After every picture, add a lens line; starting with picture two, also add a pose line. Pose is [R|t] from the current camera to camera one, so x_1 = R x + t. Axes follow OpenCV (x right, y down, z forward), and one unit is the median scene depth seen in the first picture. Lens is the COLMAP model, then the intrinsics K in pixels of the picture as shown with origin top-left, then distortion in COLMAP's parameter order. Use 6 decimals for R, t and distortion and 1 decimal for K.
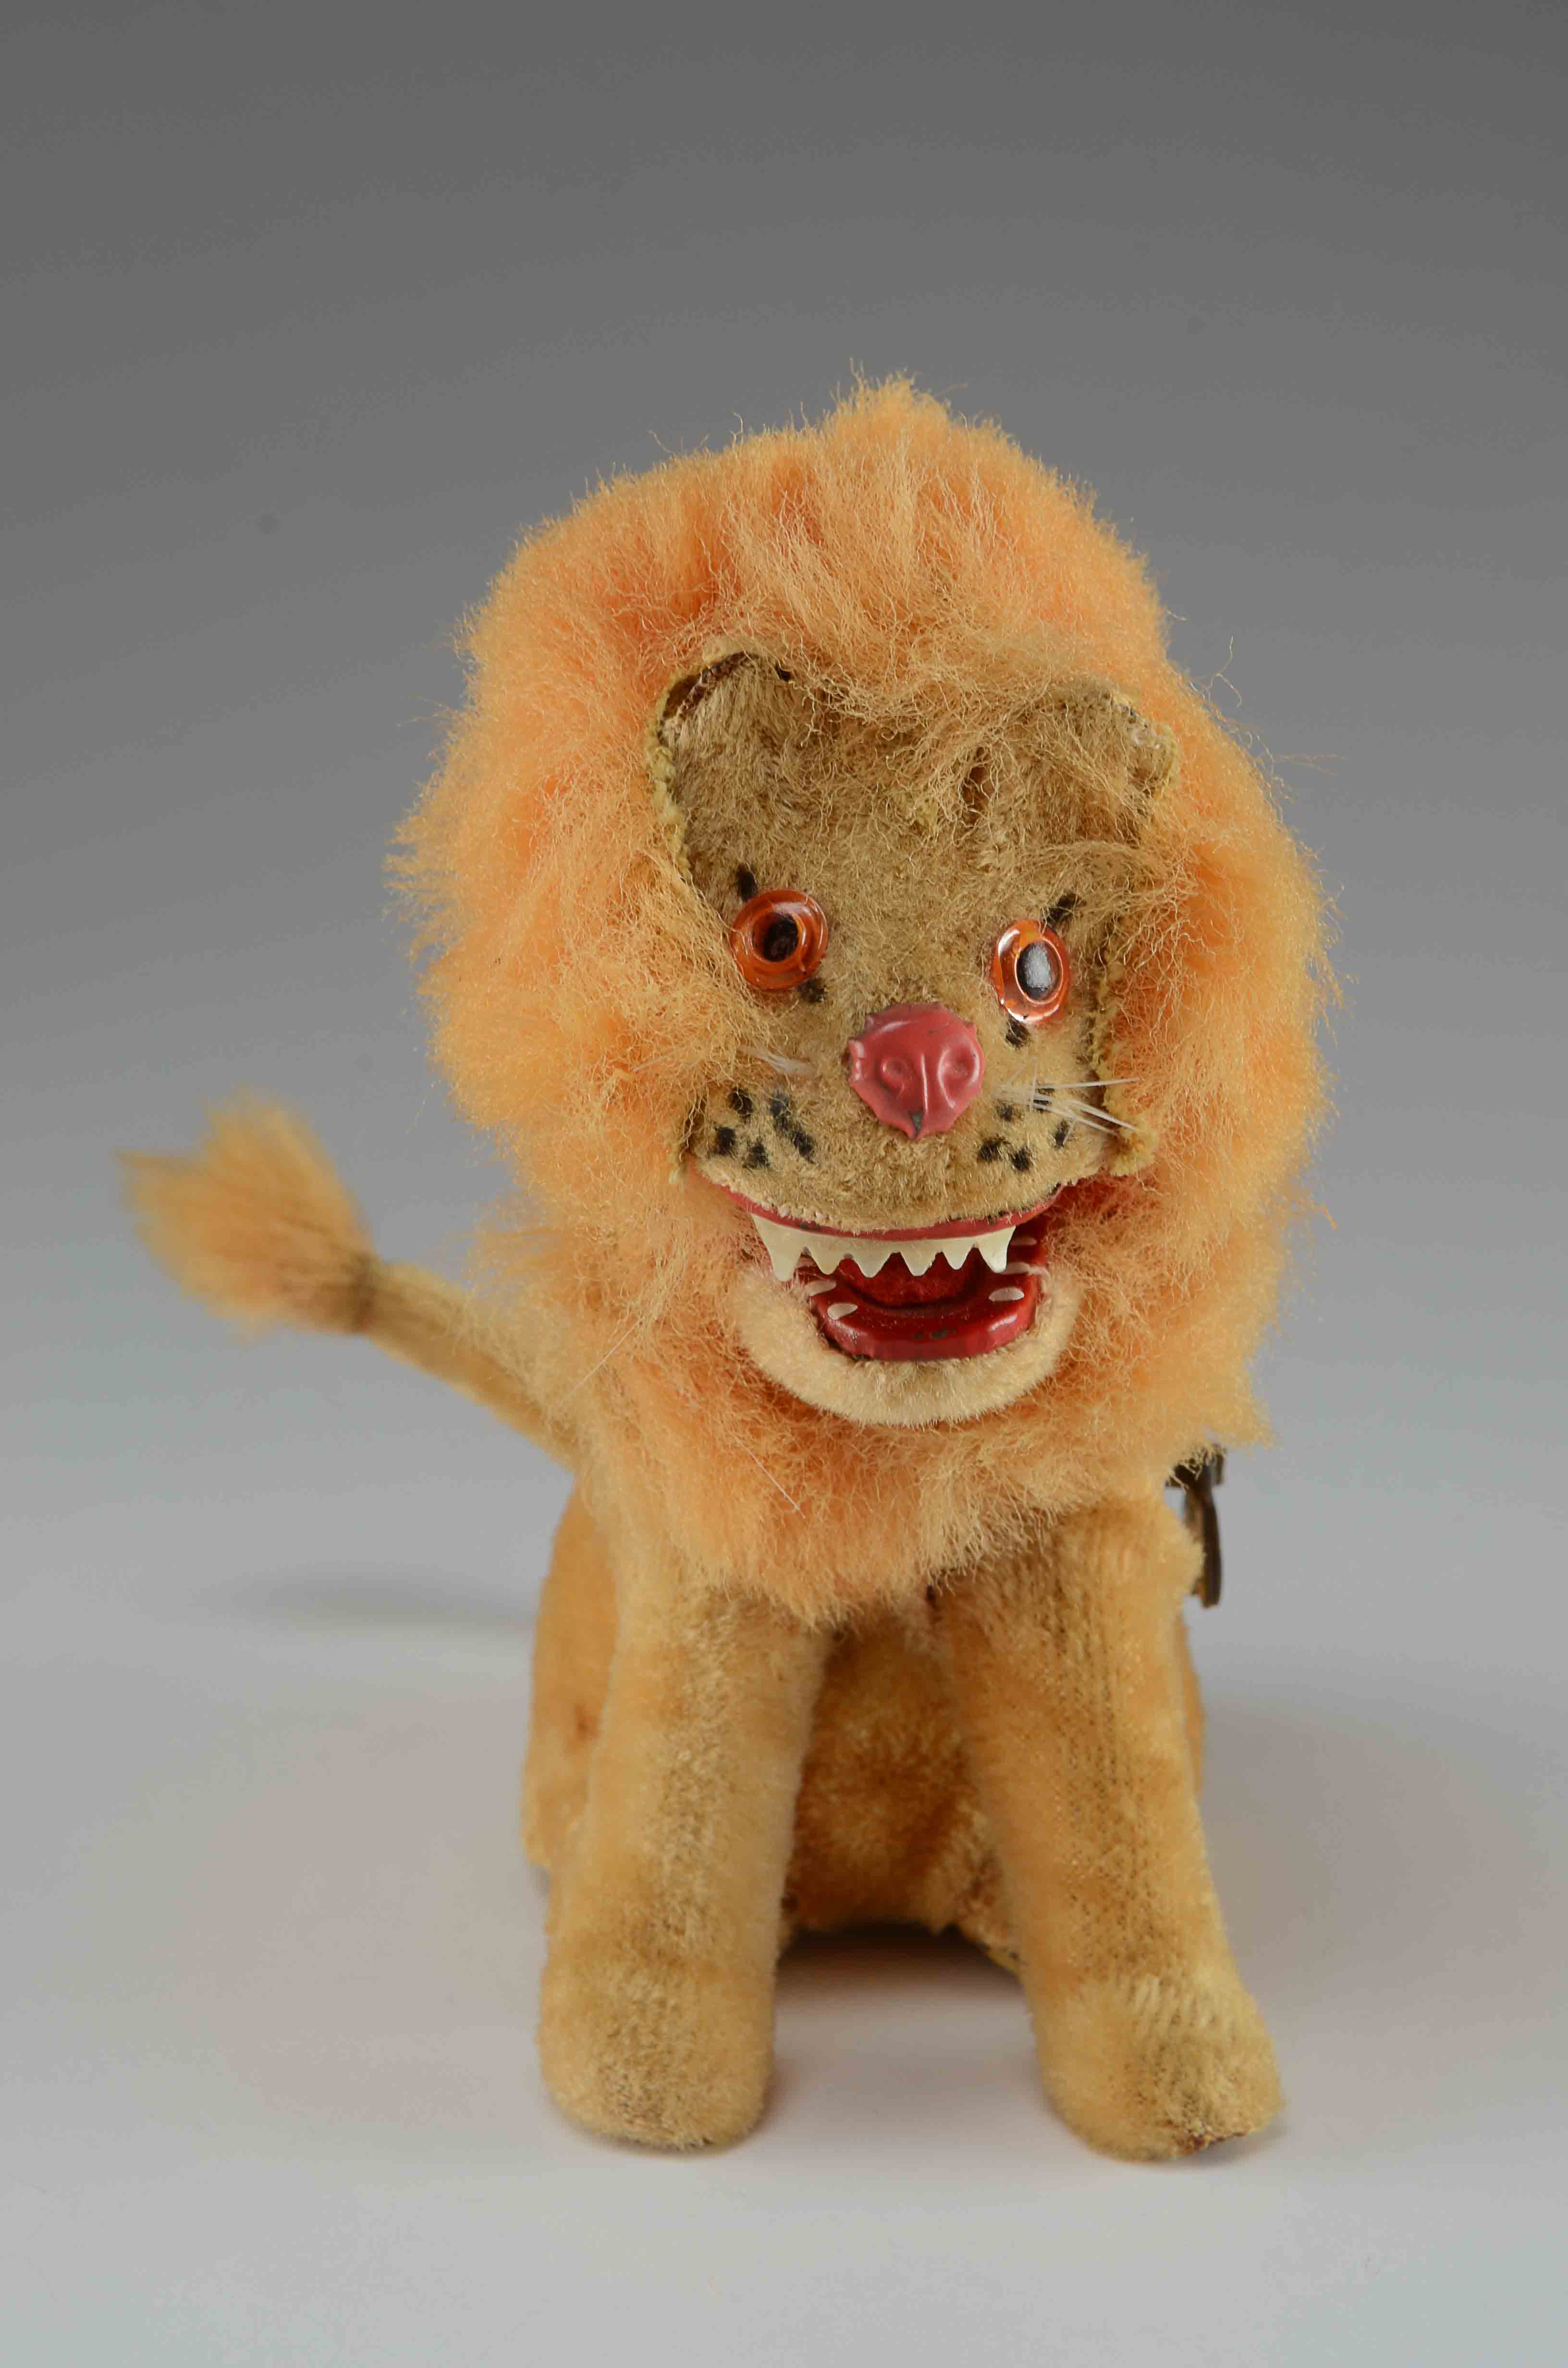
lens RADIAL K [[4820.8, 0, 784.0], [0, 4820.8, 1184.0], [0, 0, 1]] dist [0.021385, 0.015898]
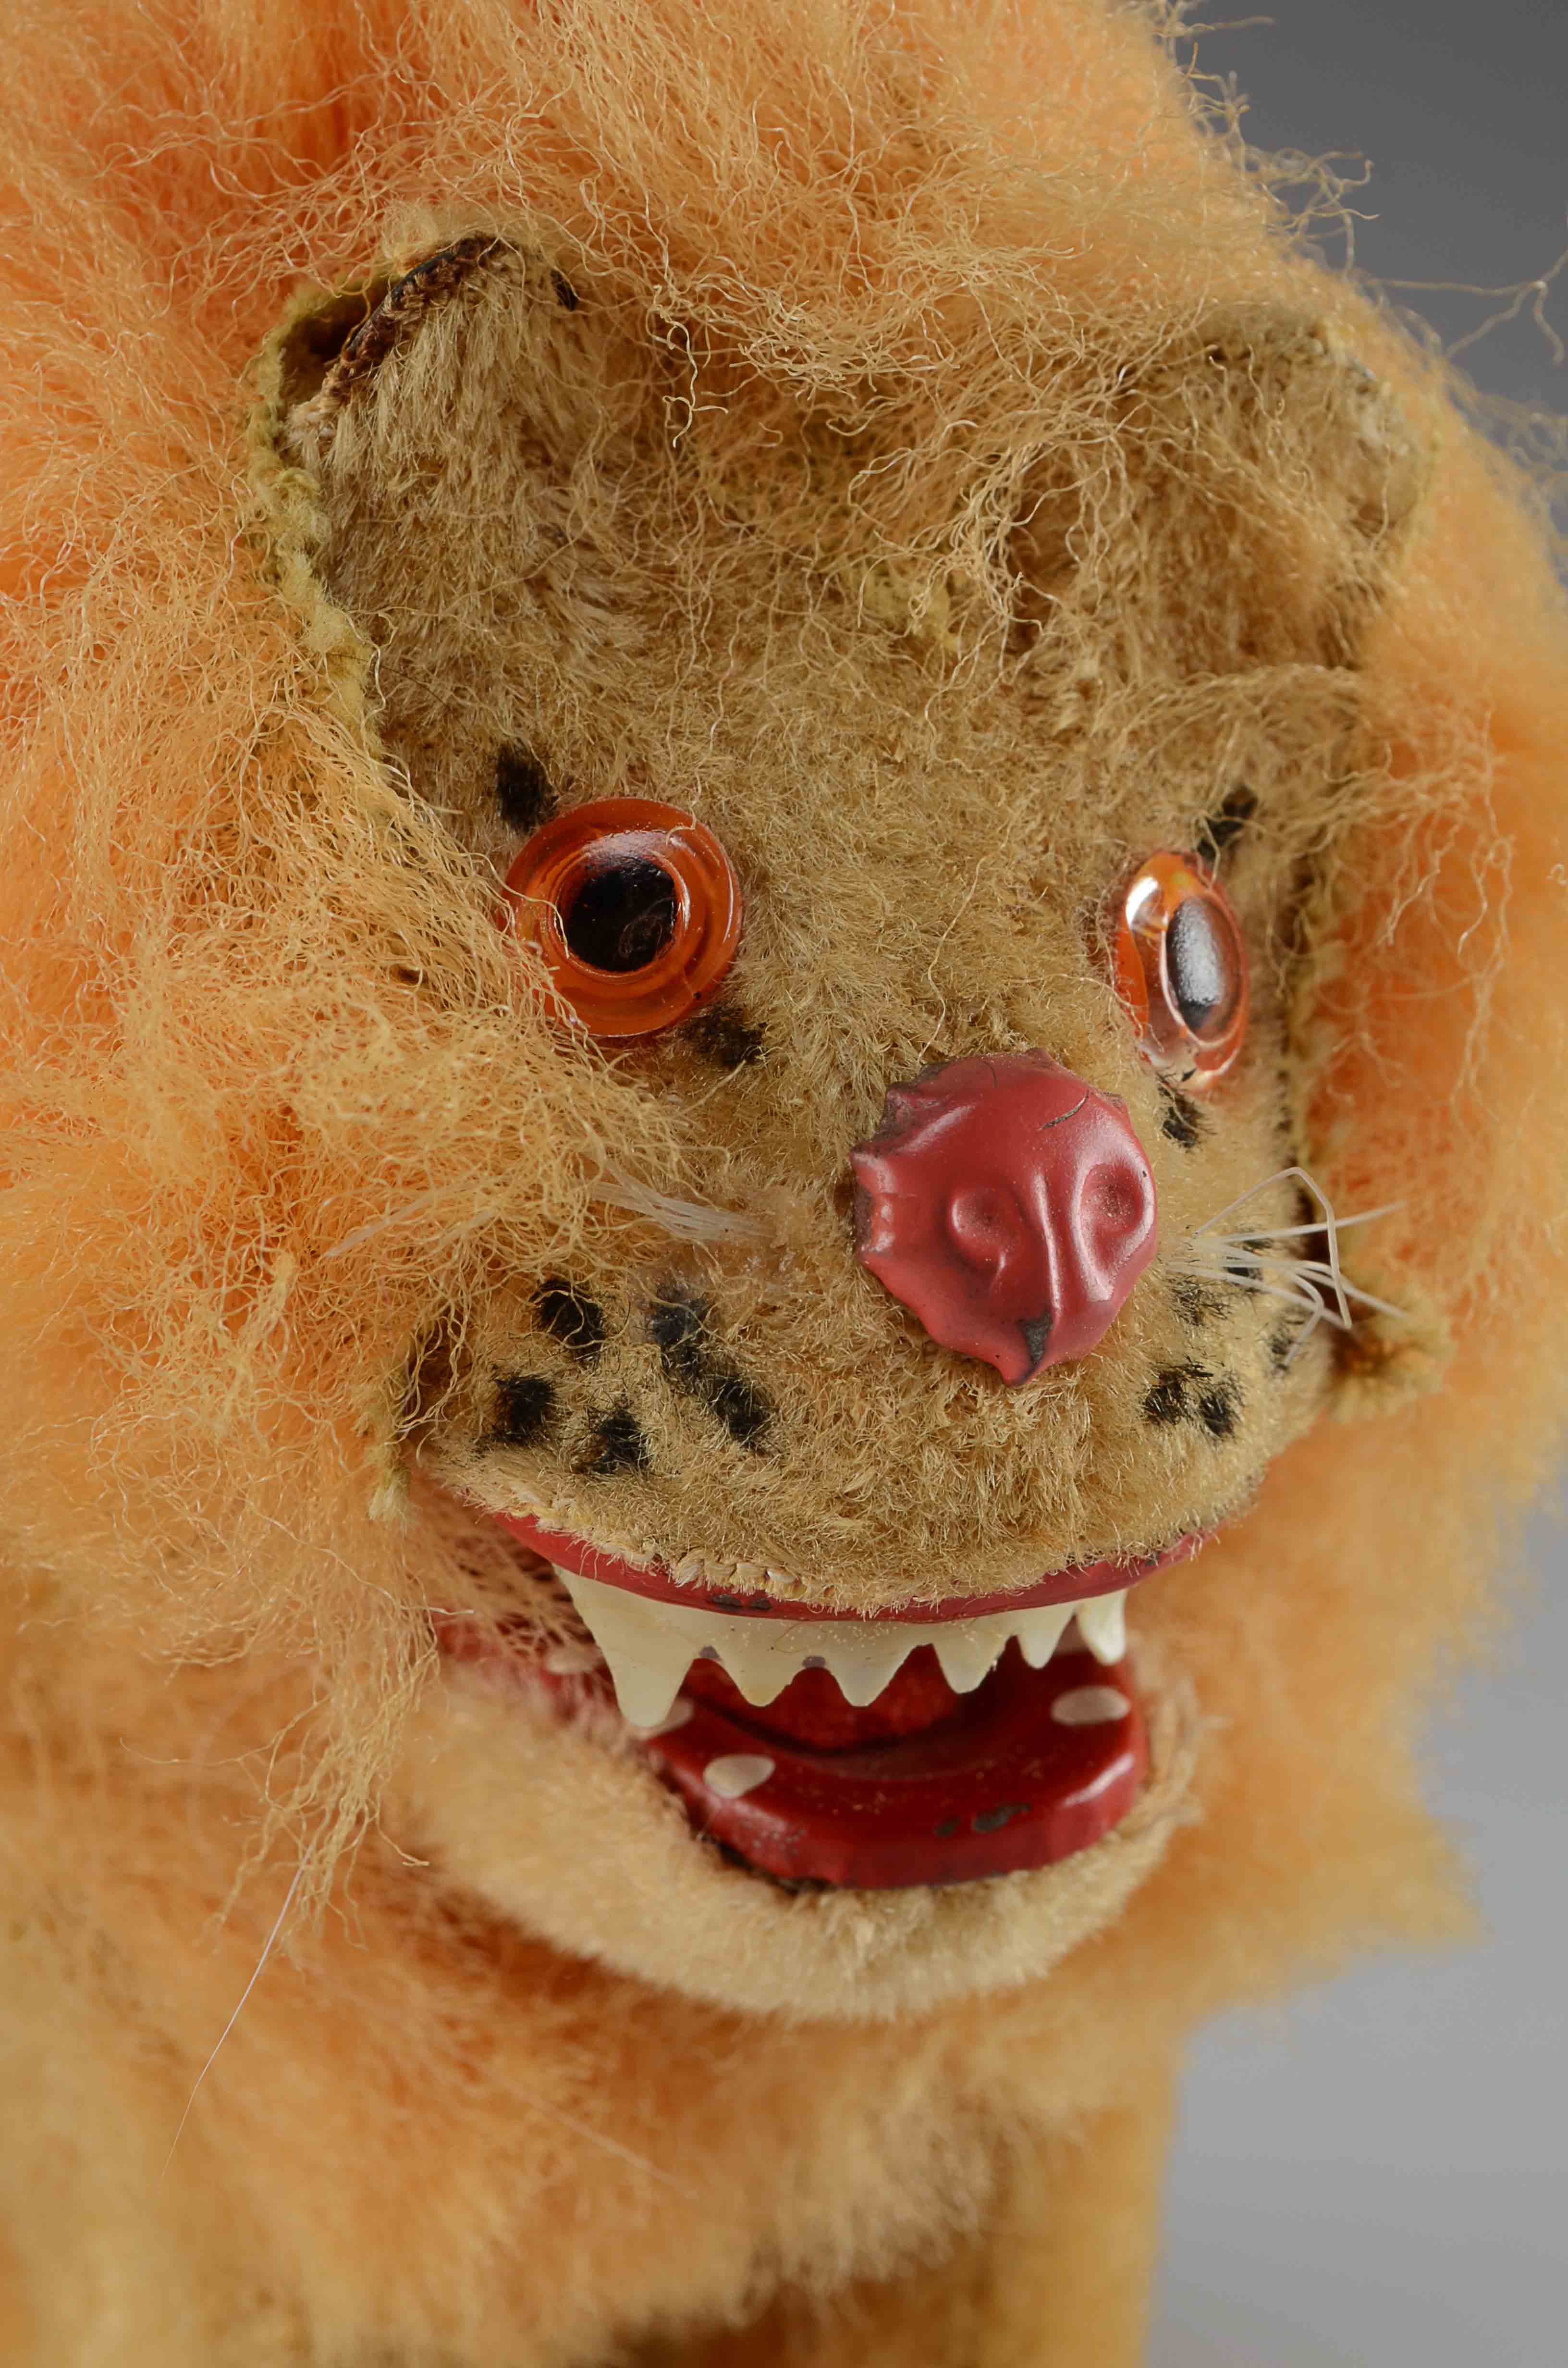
lens RADIAL K [[5241.5, 0, 784.0], [0, 5241.5, 1184.0], [0, 0, 1]] dist [0.007816, -0.107582]
pose [[0.960244, -0.053341, 0.274017, -0.112359], [0.055908, 0.998435, -0.001559, -0.026205], [-0.273505, 0.016817, 0.961724, 0.558122]]
